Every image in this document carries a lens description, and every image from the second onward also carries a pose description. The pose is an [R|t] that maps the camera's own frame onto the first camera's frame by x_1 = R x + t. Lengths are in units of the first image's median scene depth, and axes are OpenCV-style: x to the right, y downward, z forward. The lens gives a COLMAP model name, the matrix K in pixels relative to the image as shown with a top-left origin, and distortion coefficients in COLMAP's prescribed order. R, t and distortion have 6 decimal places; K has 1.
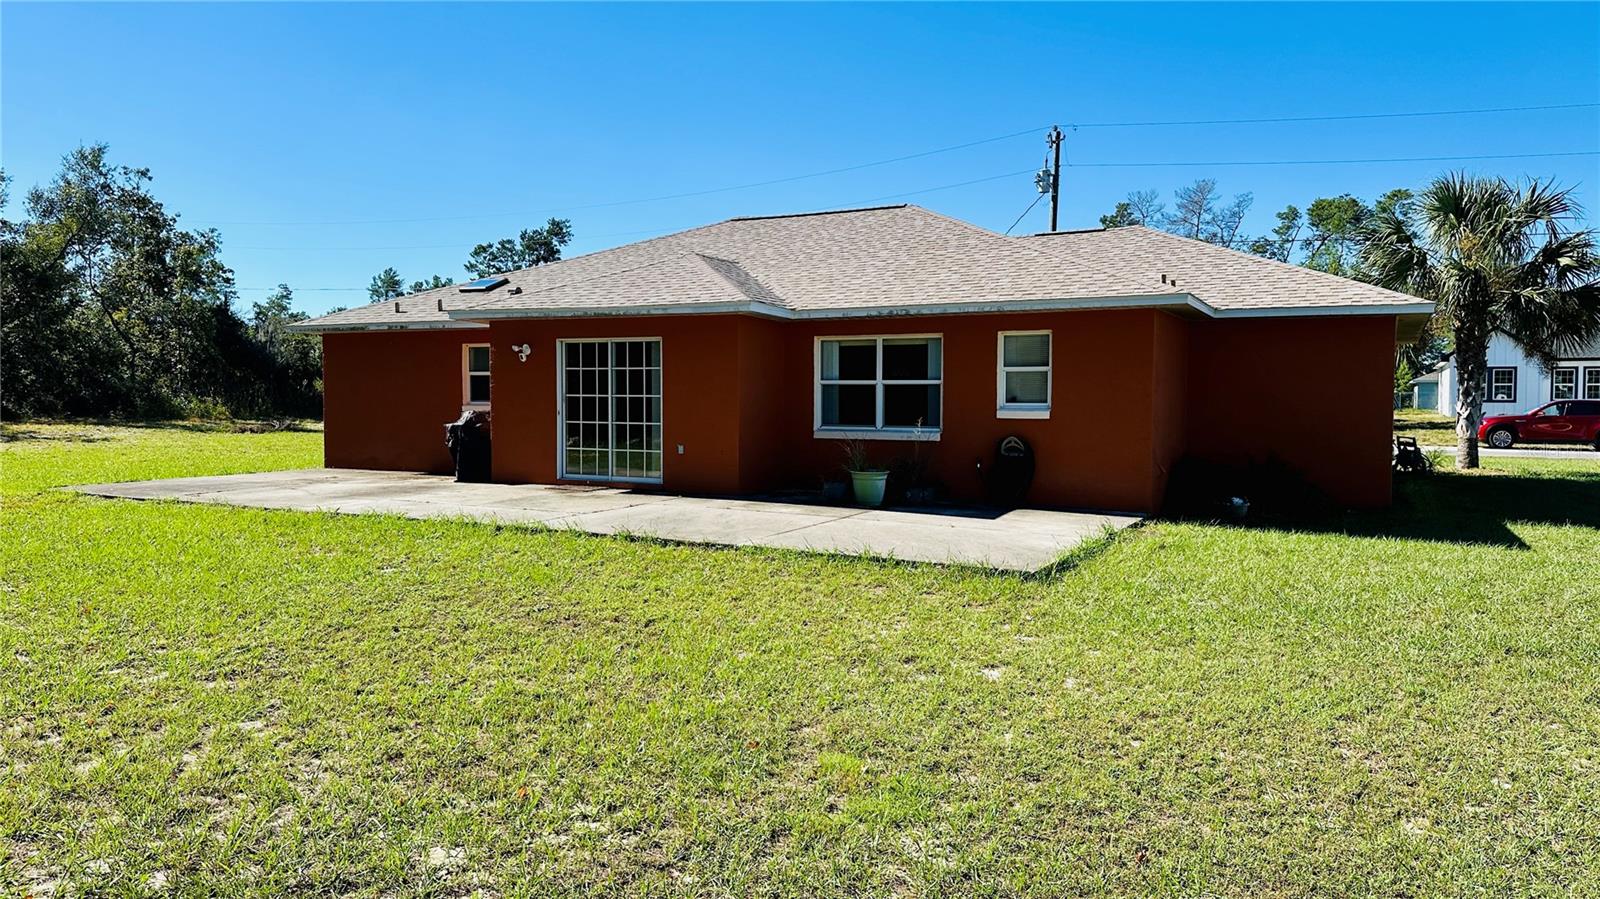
lens RADIAL K [[1104.5, 0, 791.7], [0, 1104.5, 436.5], [0, 0, 1]] dist [0.072089, -0.068408]
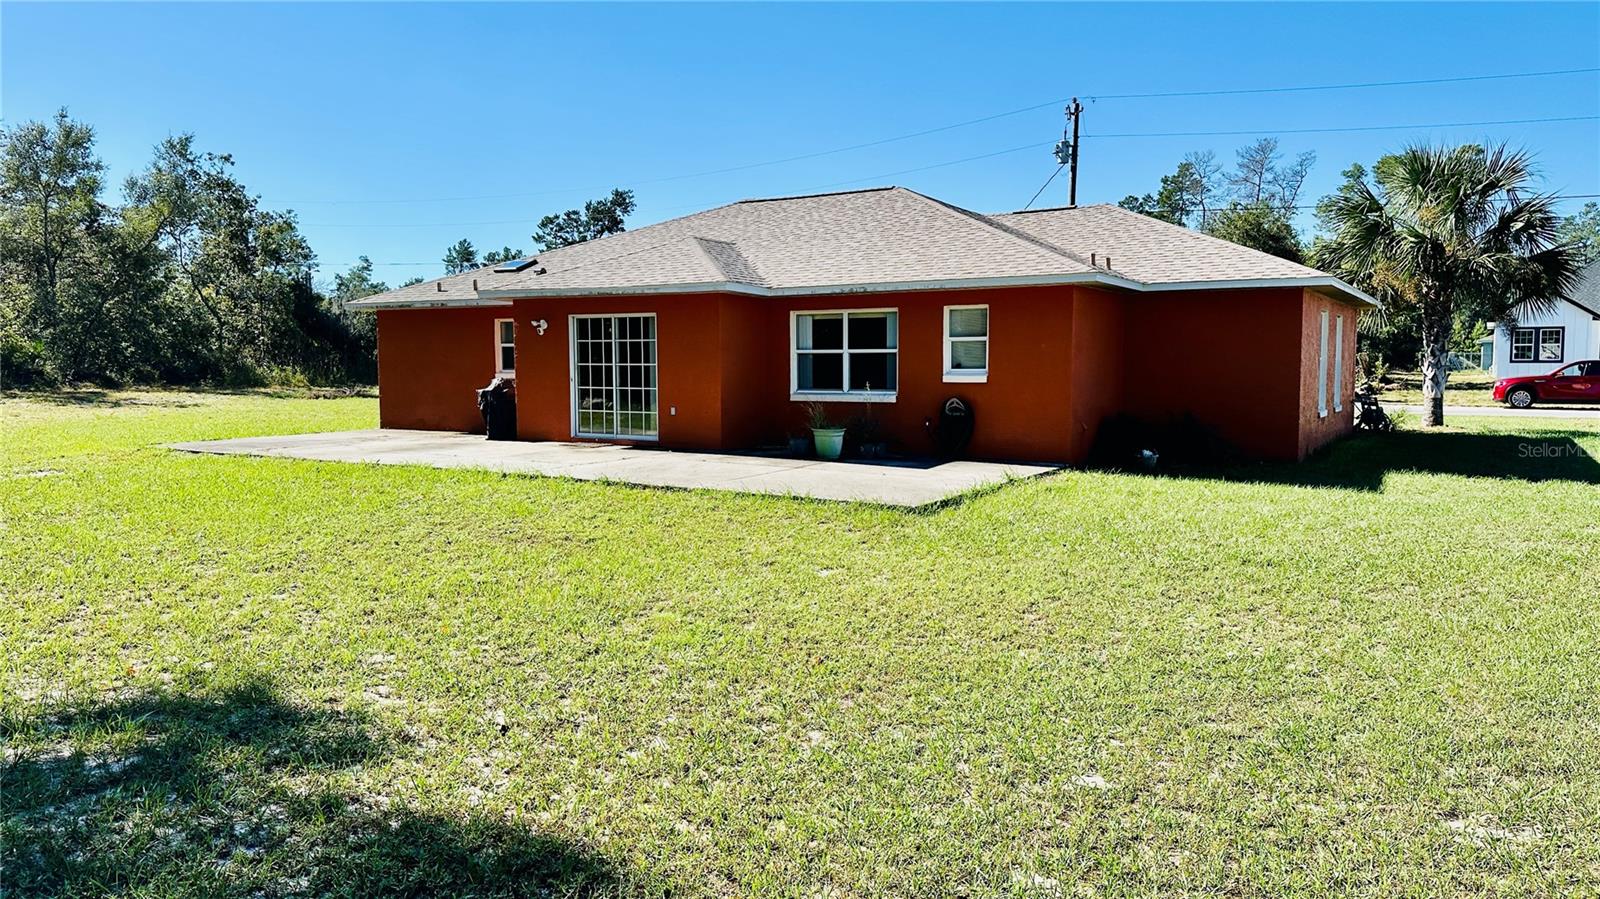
lens RADIAL K [[1104.5, 0, 792.1], [0, 1104.5, 438.6], [0, 0, 1]] dist [0.072089, -0.068408]
pose [[0.997924, -0.002399, -0.064353, 0.039226], [0.004534, 0.999444, 0.033039, 0.001264], [0.064238, -0.033262, 0.997380, -0.056322]]
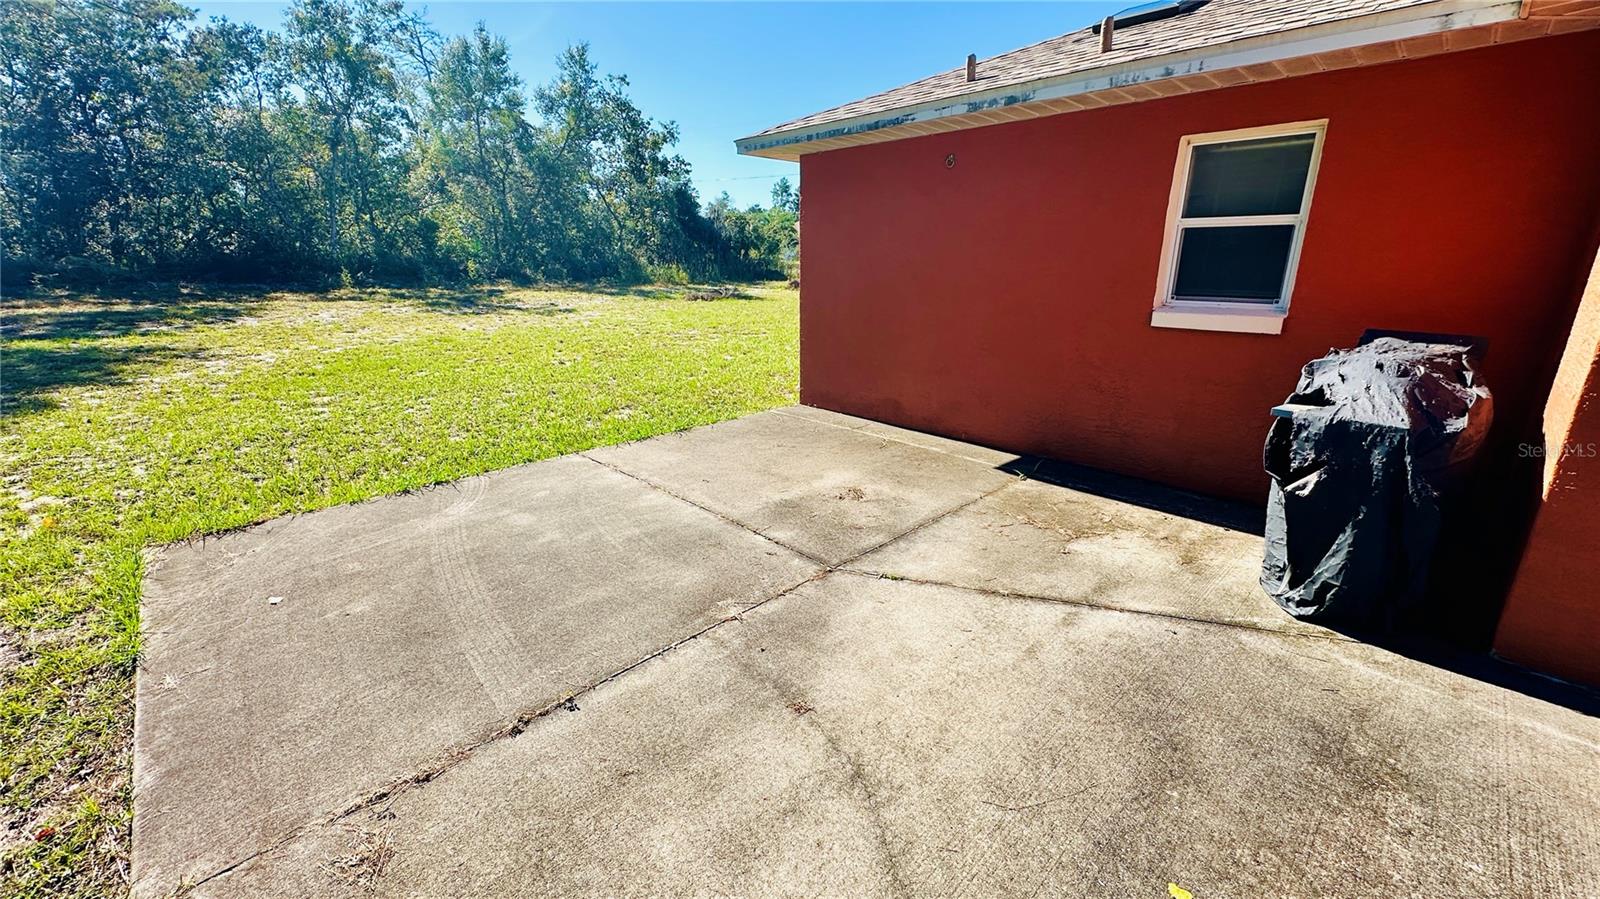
lens RADIAL K [[633.1, 0, 806.4], [0, 633.1, 446.7], [0, 0, 1]] dist [-0.000897, 0.000178]
pose [[0.953780, 0.082726, -0.288896, -0.167048], [-0.008150, 0.968129, 0.250321, -0.017540], [0.300396, -0.236396, 0.924056, 0.363552]]
